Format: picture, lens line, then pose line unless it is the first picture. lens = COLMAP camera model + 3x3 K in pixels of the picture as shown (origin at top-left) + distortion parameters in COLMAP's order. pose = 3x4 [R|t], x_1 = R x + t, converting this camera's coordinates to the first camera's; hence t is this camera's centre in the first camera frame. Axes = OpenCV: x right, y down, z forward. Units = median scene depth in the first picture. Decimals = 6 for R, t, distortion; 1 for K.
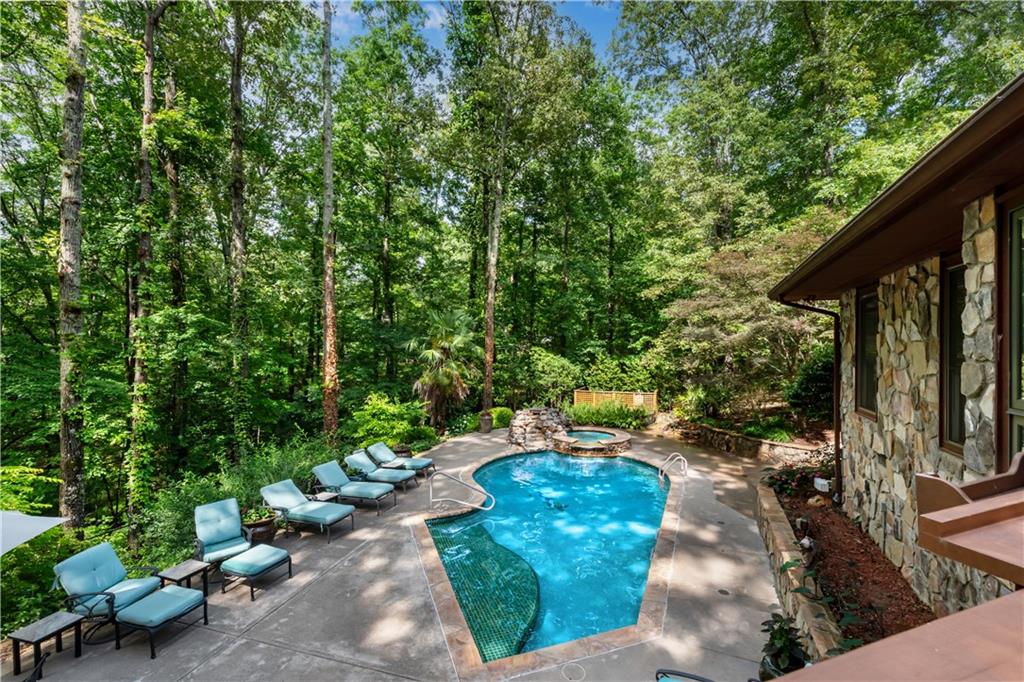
lens RADIAL K [[444.4, 0, 502.1], [0, 444.4, 330.7], [0, 0, 1]] dist [0.018072, -0.000053]
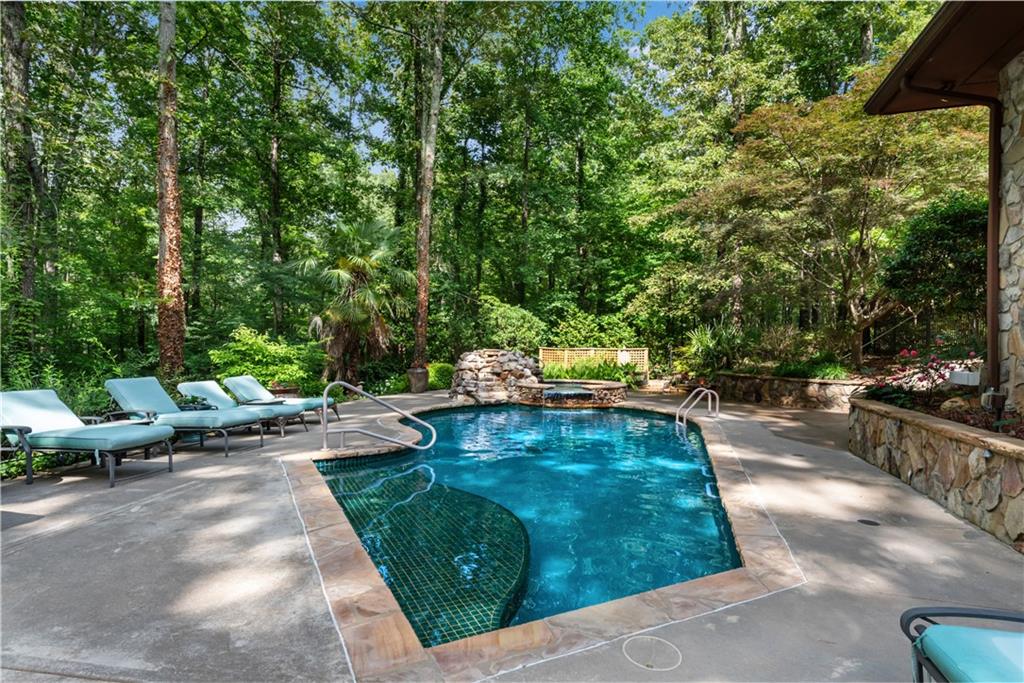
lens RADIAL K [[535.7, 0, 495.6], [0, 535.7, 342.8], [0, 0, 1]] dist [0.018202, -0.000625]
pose [[0.993733, 0.005000, 0.111668, -0.008932], [-0.006658, 0.999873, 0.014478, 0.122523], [-0.111581, -0.015130, 0.993640, 0.138607]]
